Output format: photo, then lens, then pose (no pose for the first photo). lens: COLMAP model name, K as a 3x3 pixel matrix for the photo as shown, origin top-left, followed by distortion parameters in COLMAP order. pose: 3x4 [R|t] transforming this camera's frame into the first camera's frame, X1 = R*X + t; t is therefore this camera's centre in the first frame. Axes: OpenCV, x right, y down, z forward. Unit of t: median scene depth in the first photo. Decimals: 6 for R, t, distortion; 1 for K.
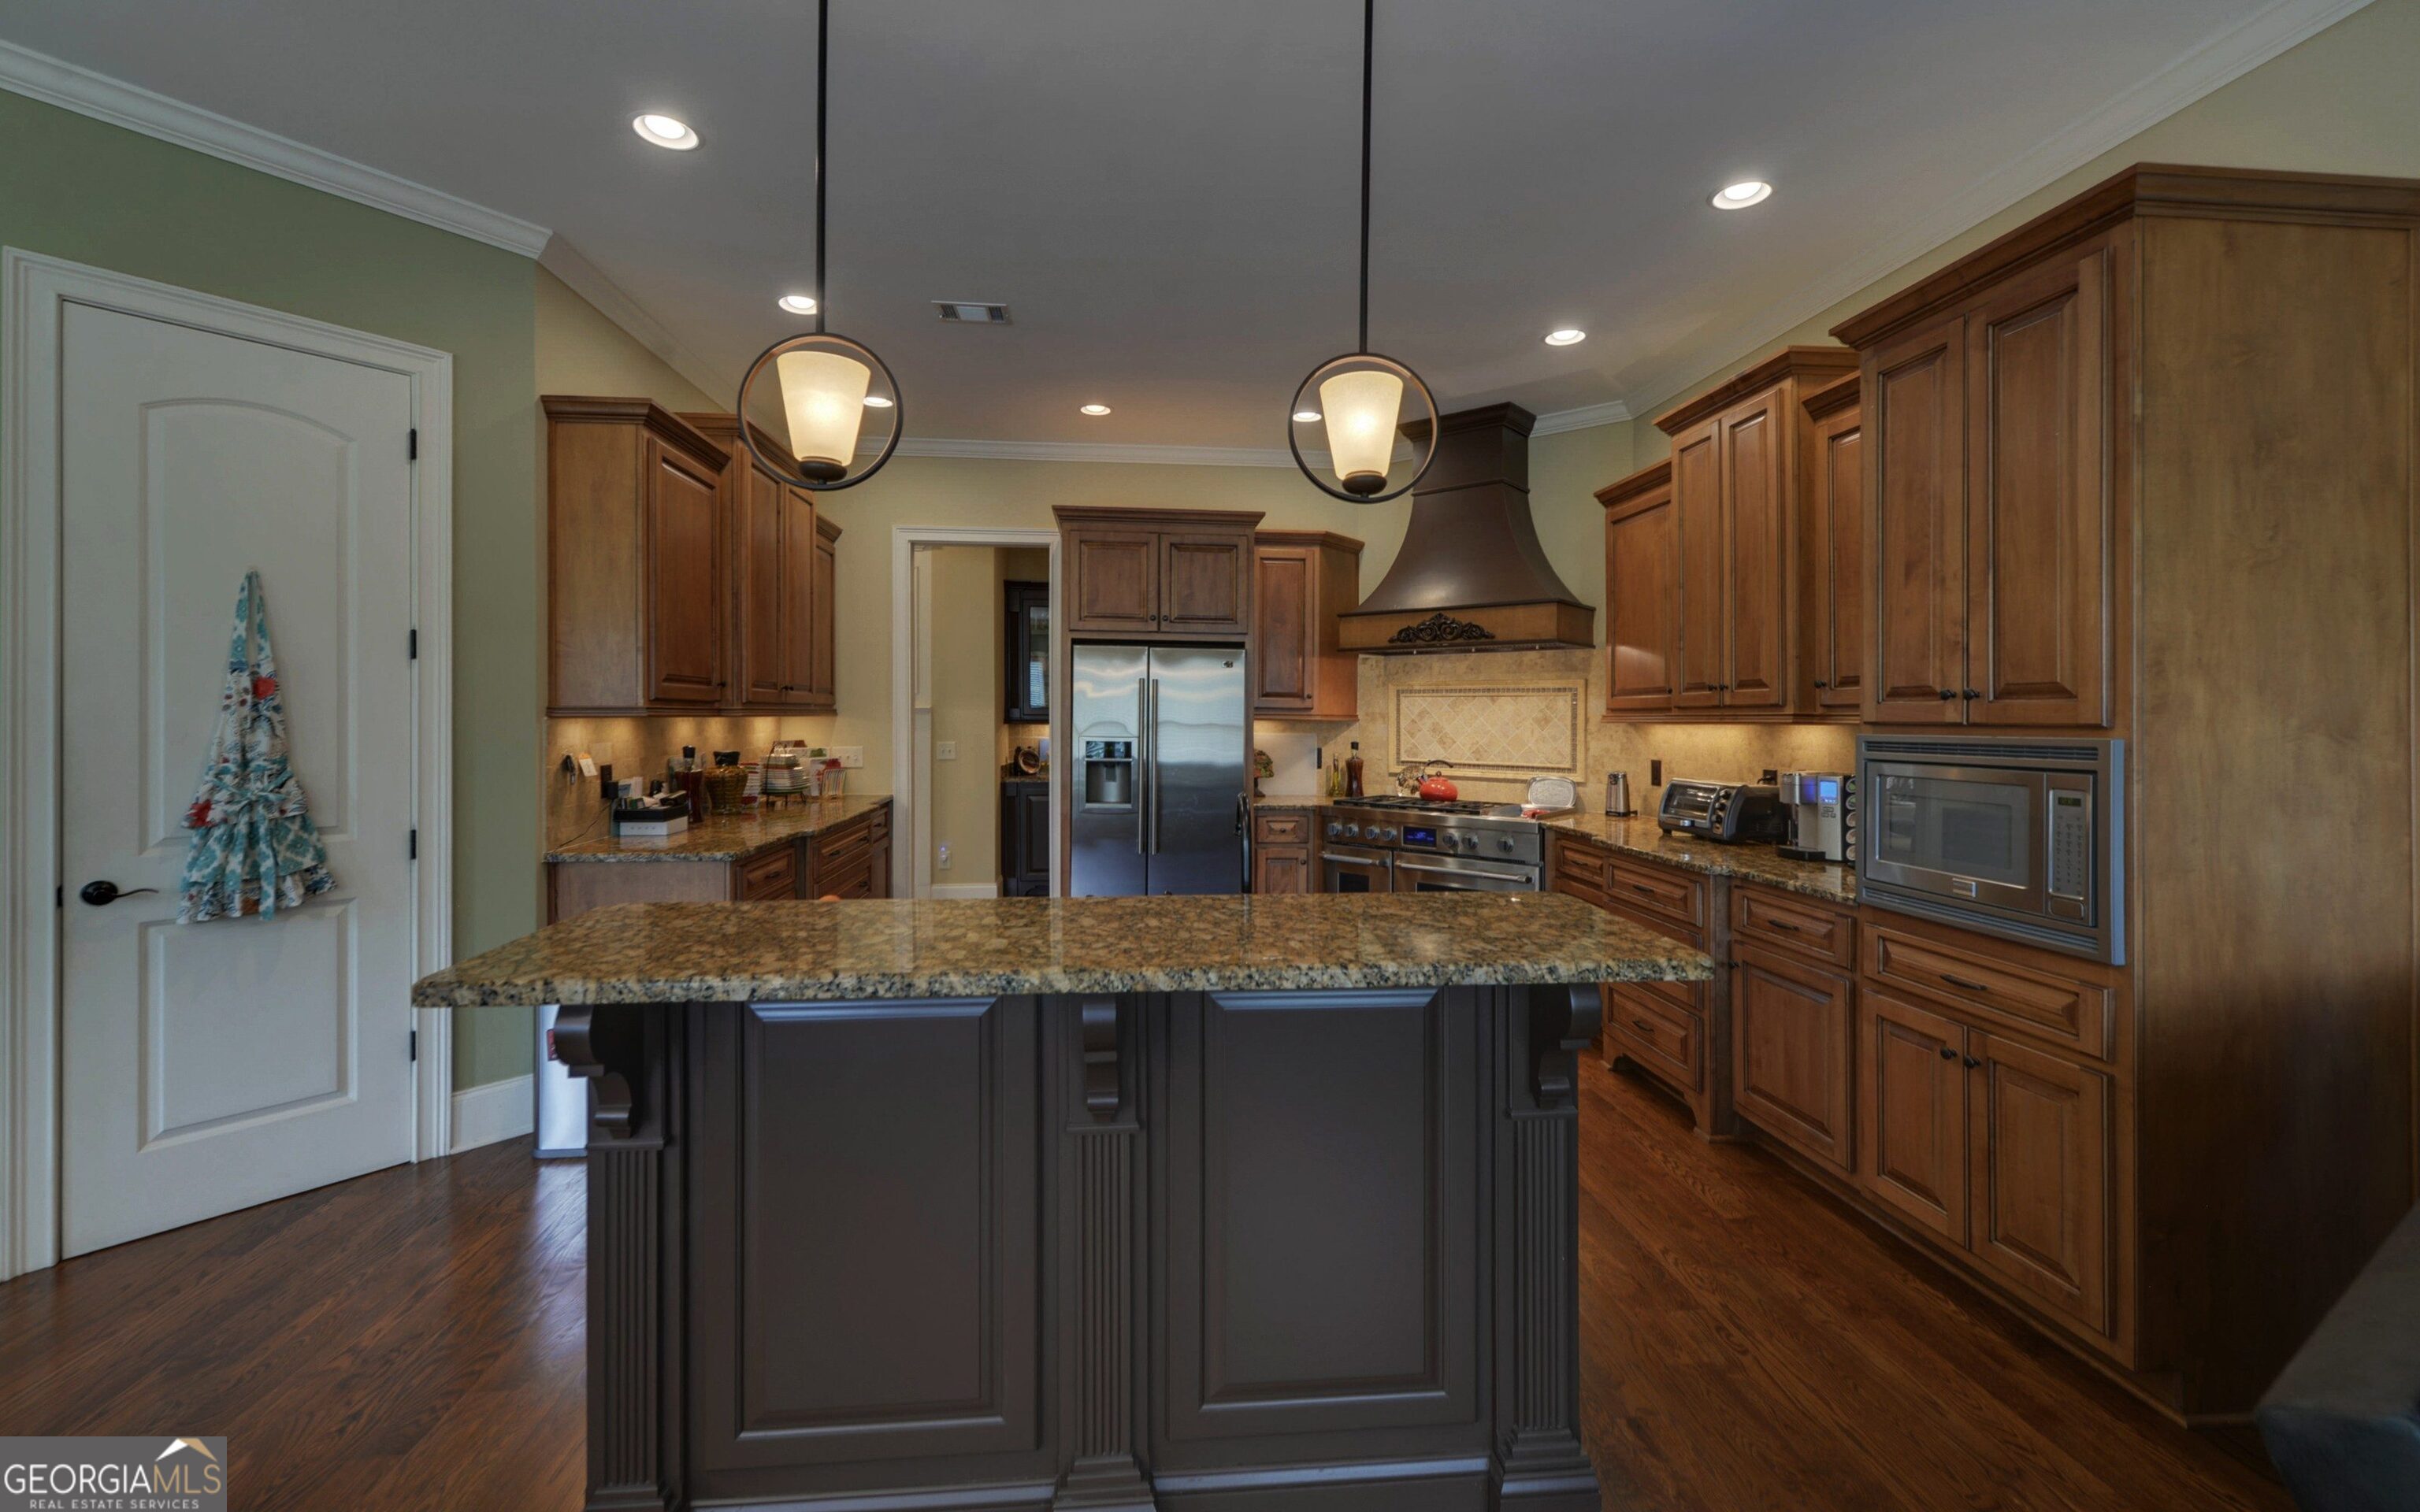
lens RADIAL K [[956.6, 0, 1218.3], [0, 956.6, 727.1], [0, 0, 1]] dist [-0.001351, -0.001181]
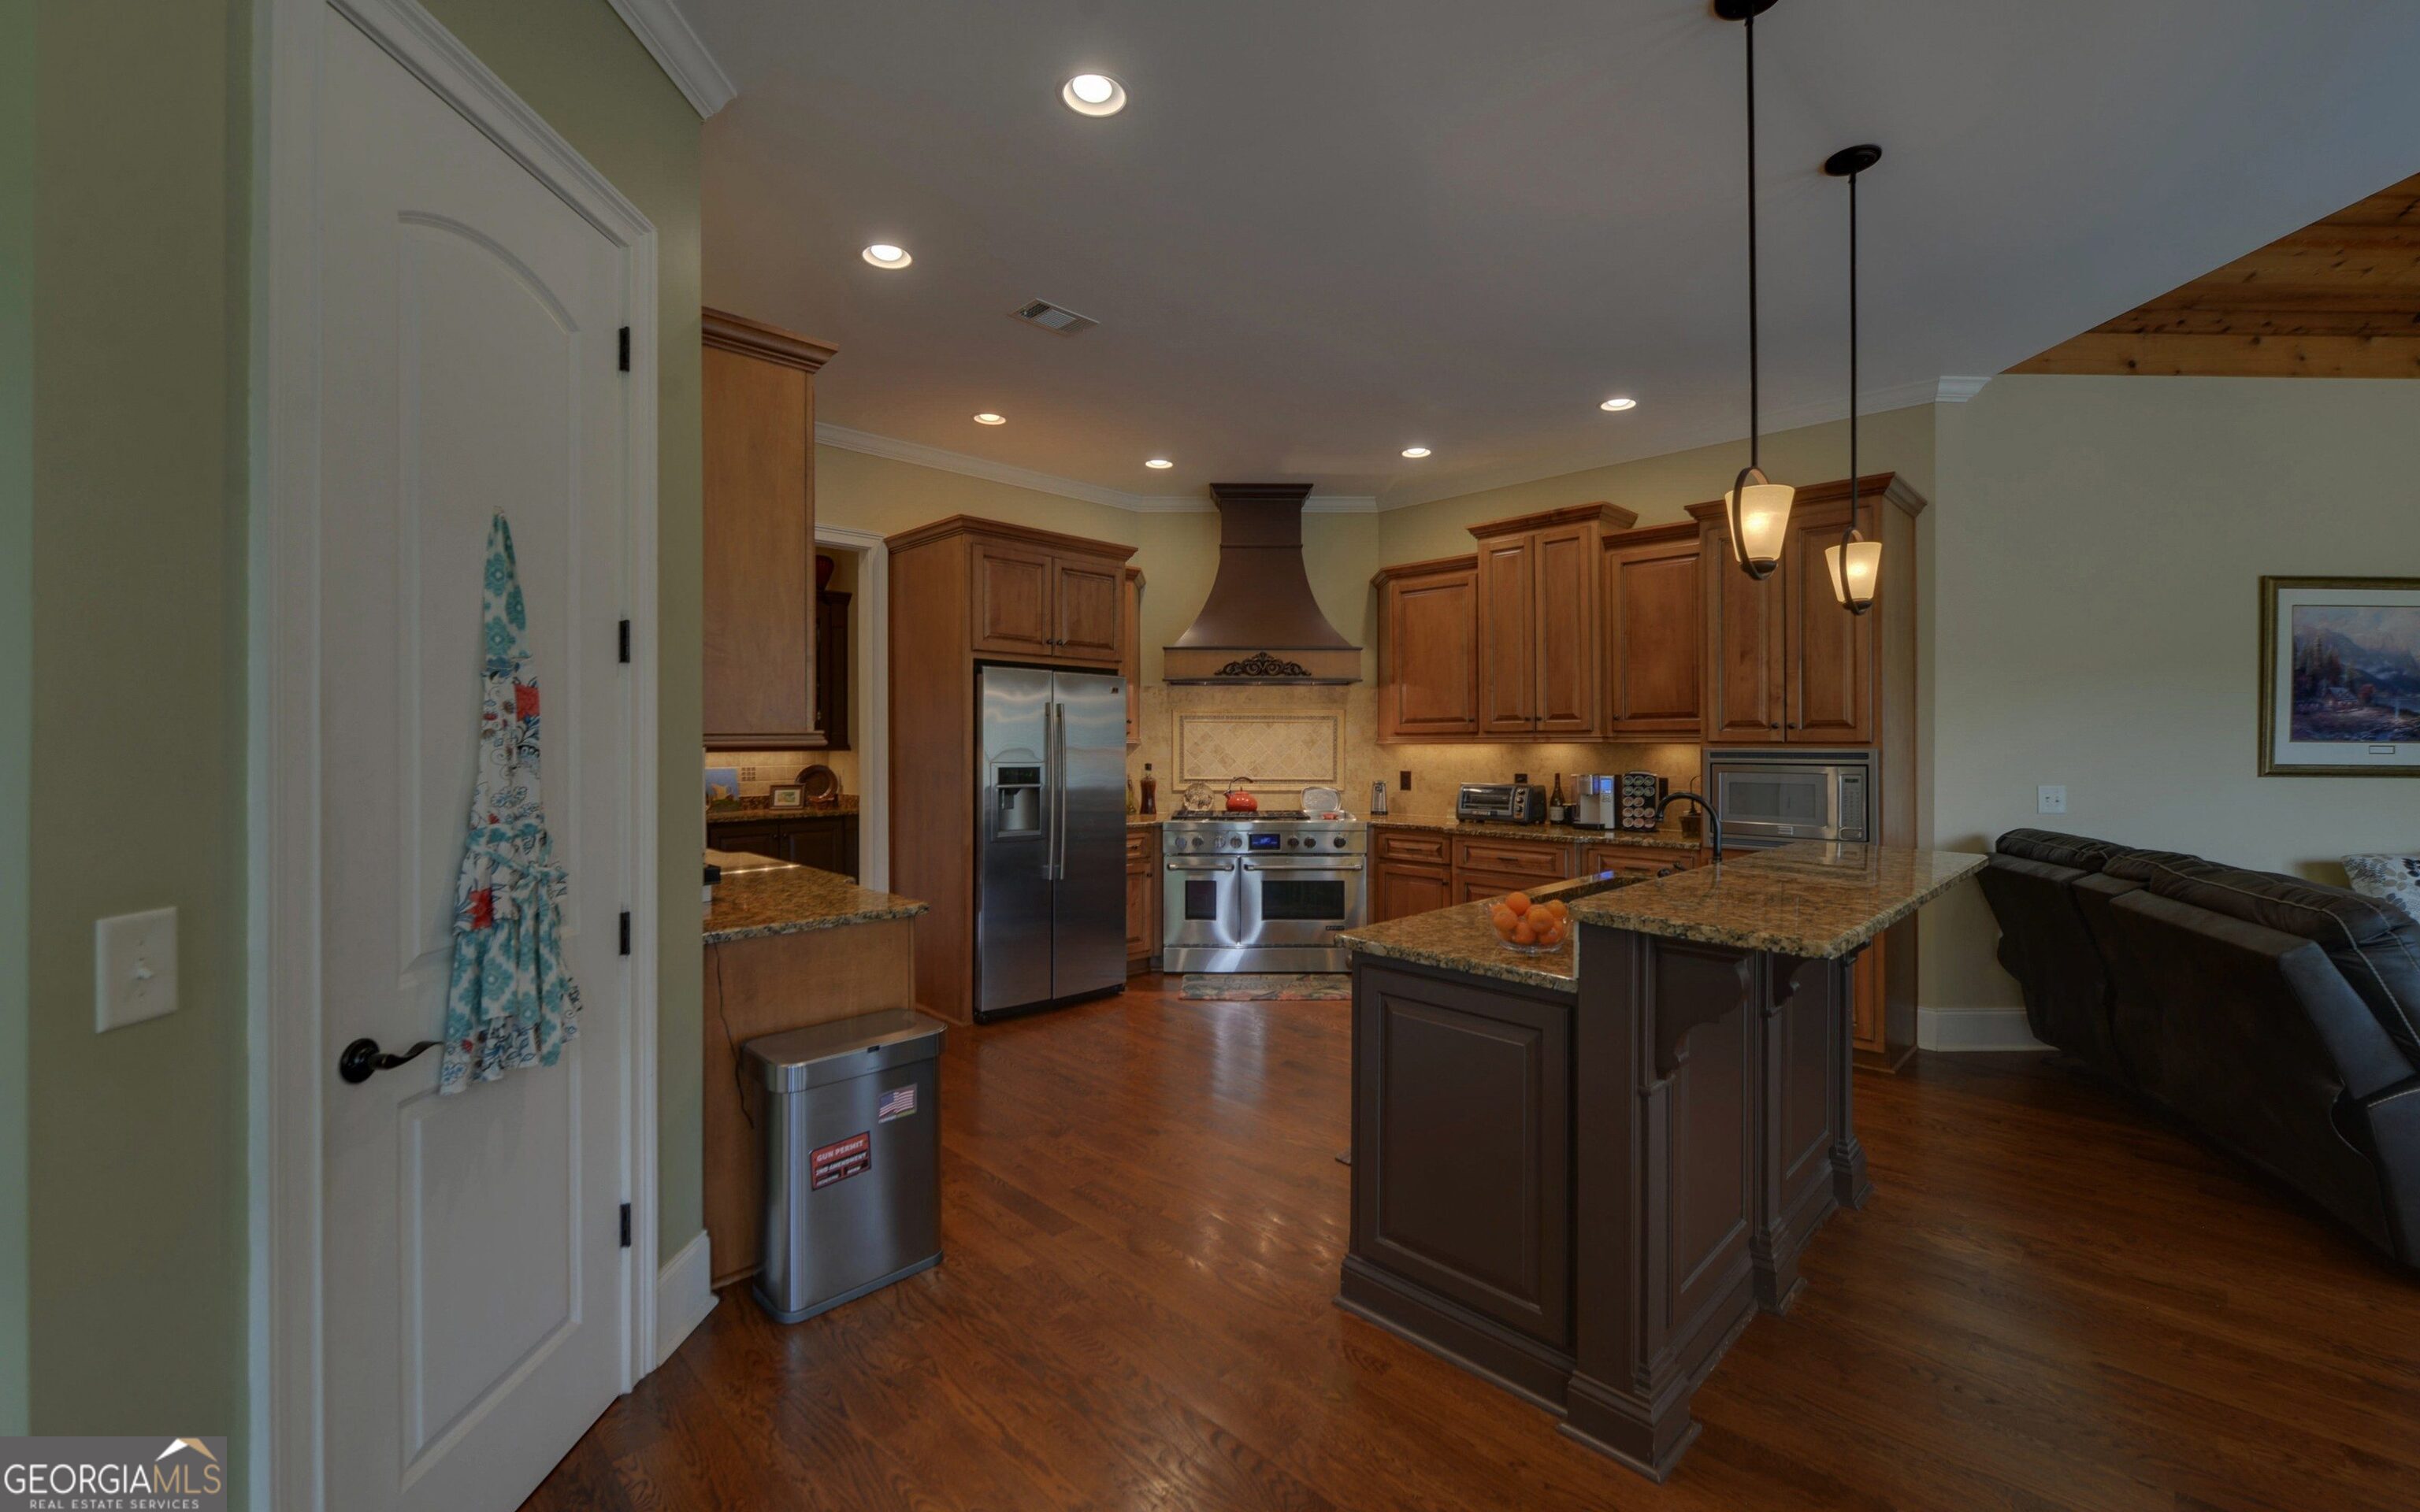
lens RADIAL K [[956.6, 0, 1224.4], [0, 956.6, 758.1], [0, 0, 1]] dist [-0.001351, -0.001181]
pose [[0.774308, -0.017238, 0.632575, -0.583842], [0.012174, 0.999850, 0.012344, -0.003616], [-0.632692, -0.001857, 0.774401, 0.120757]]
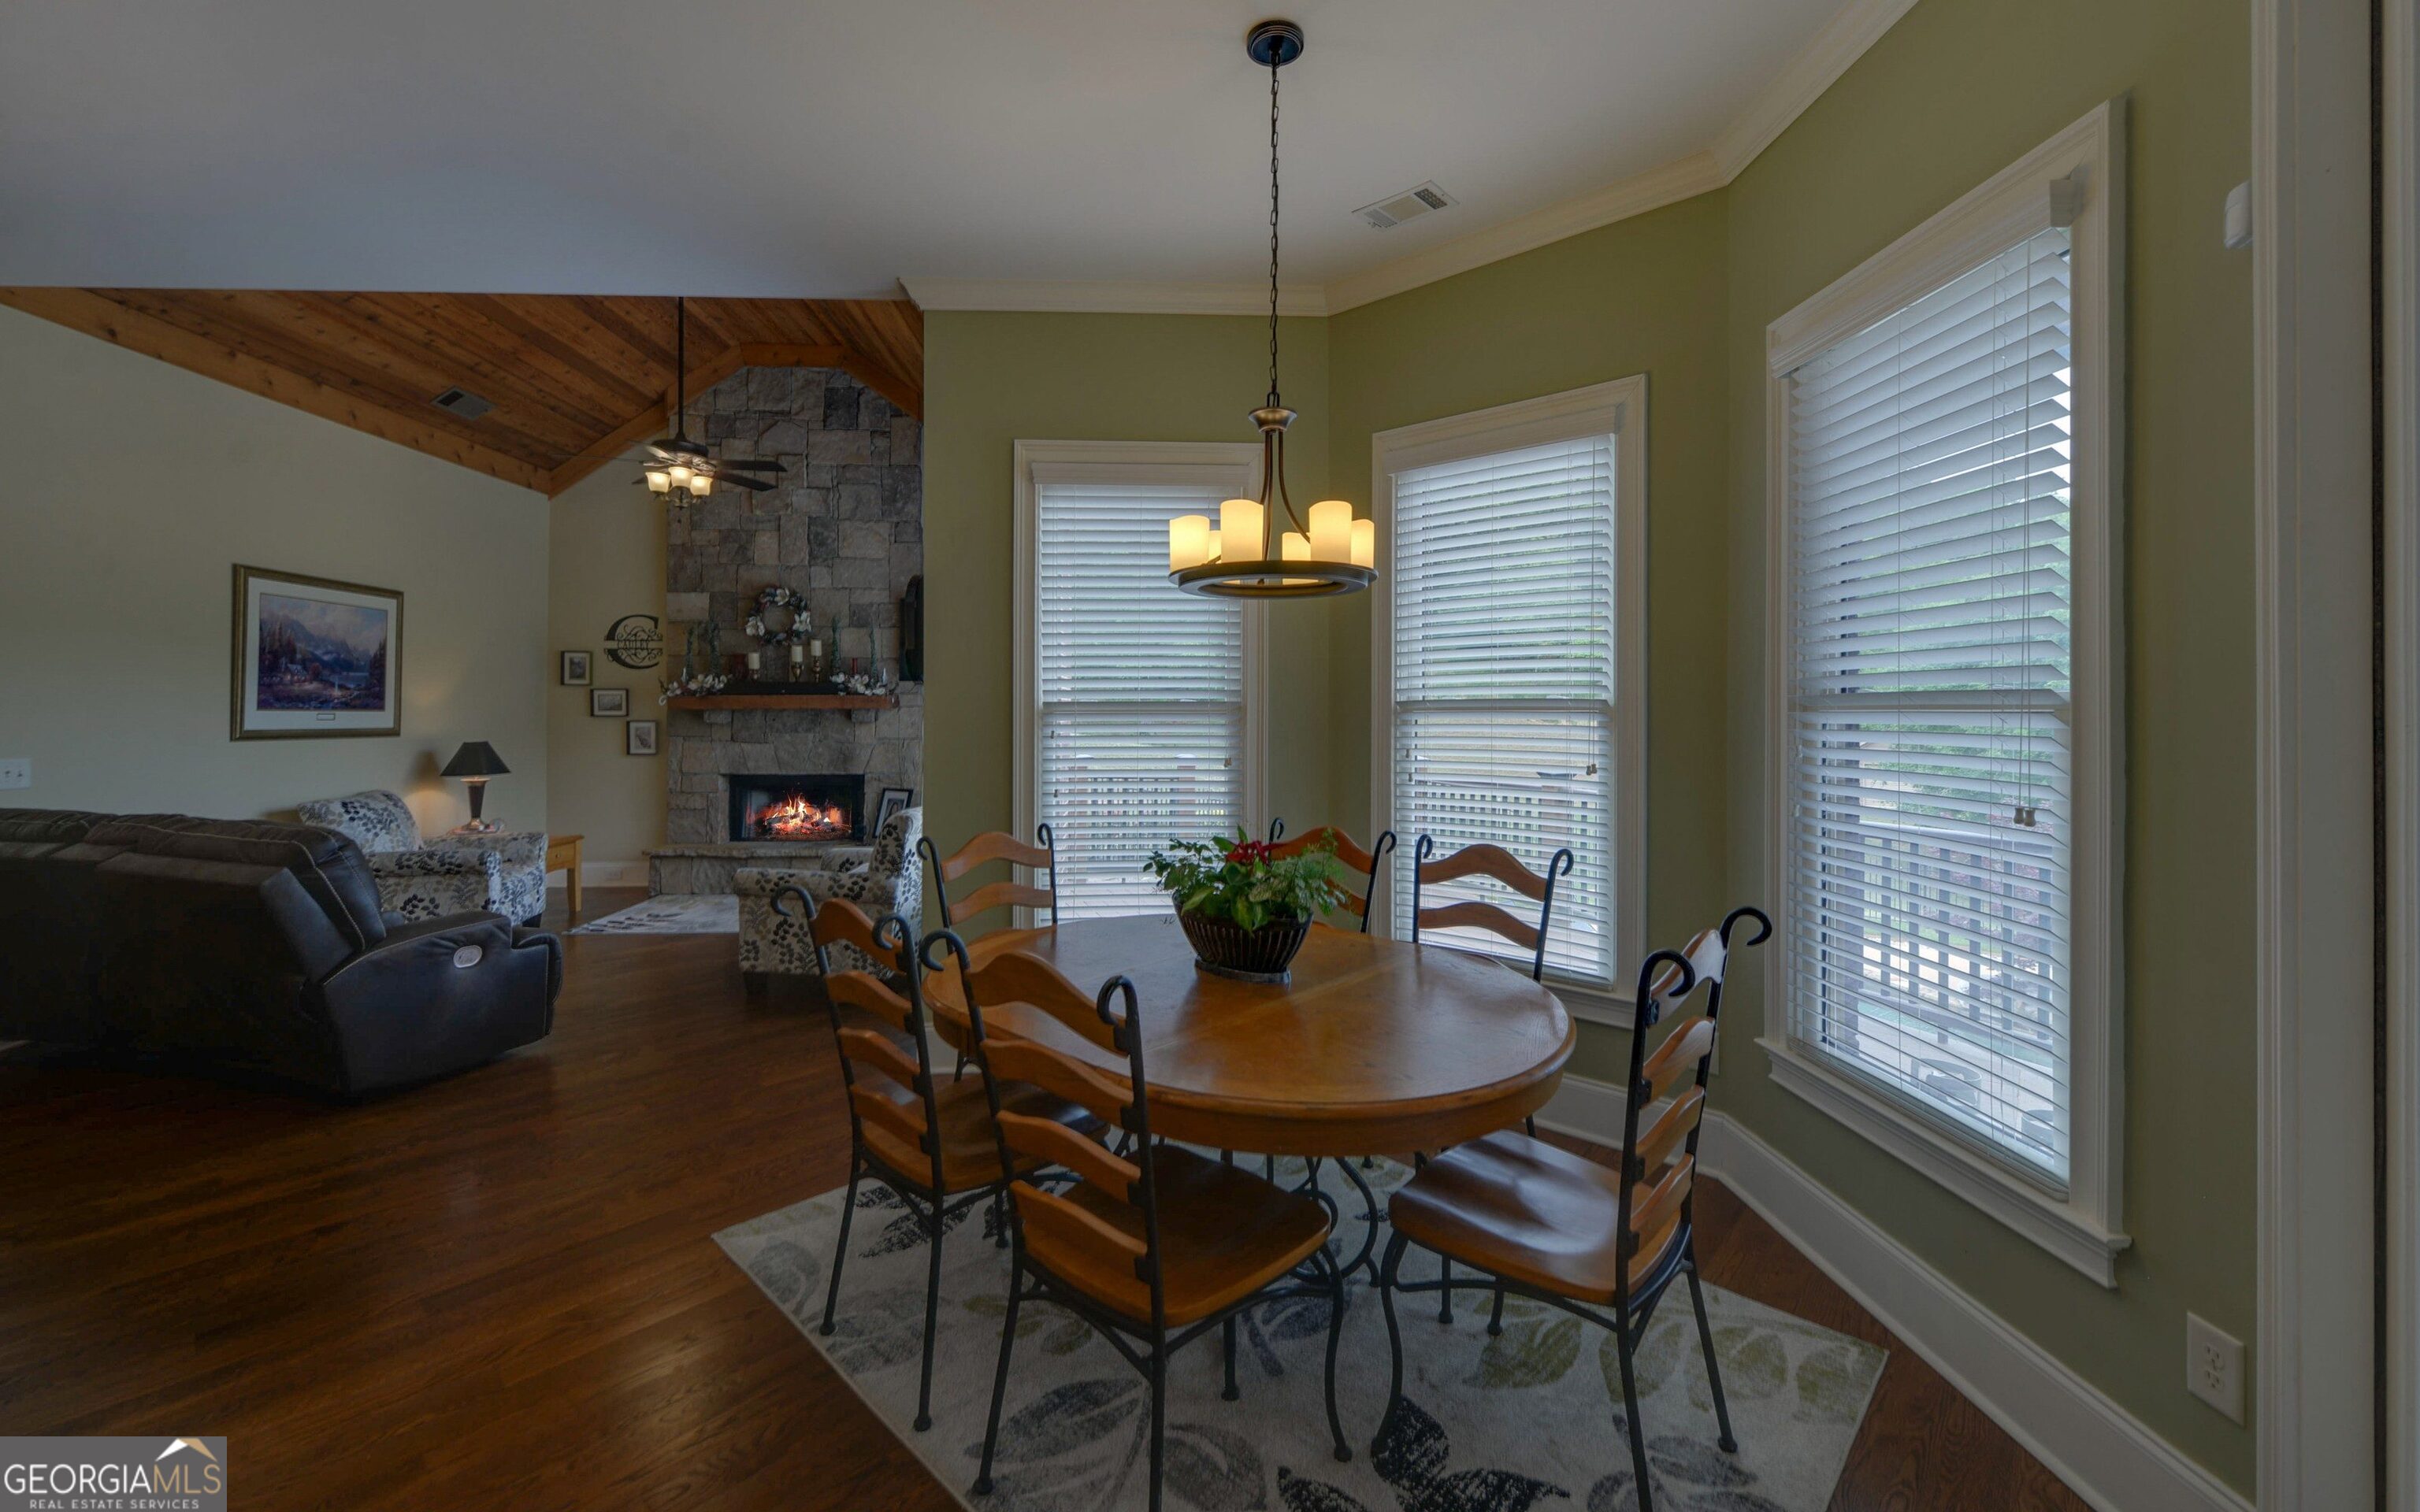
lens RADIAL K [[956.6, 0, 1220.2], [0, 956.6, 678.3], [0, 0, 1]] dist [-0.001351, -0.001181]
pose [[-0.685497, 0.018570, 0.727839, -0.710614], [0.008084, 0.999807, -0.017896, -0.002910], [-0.728031, -0.006384, -0.685515, 0.129838]]
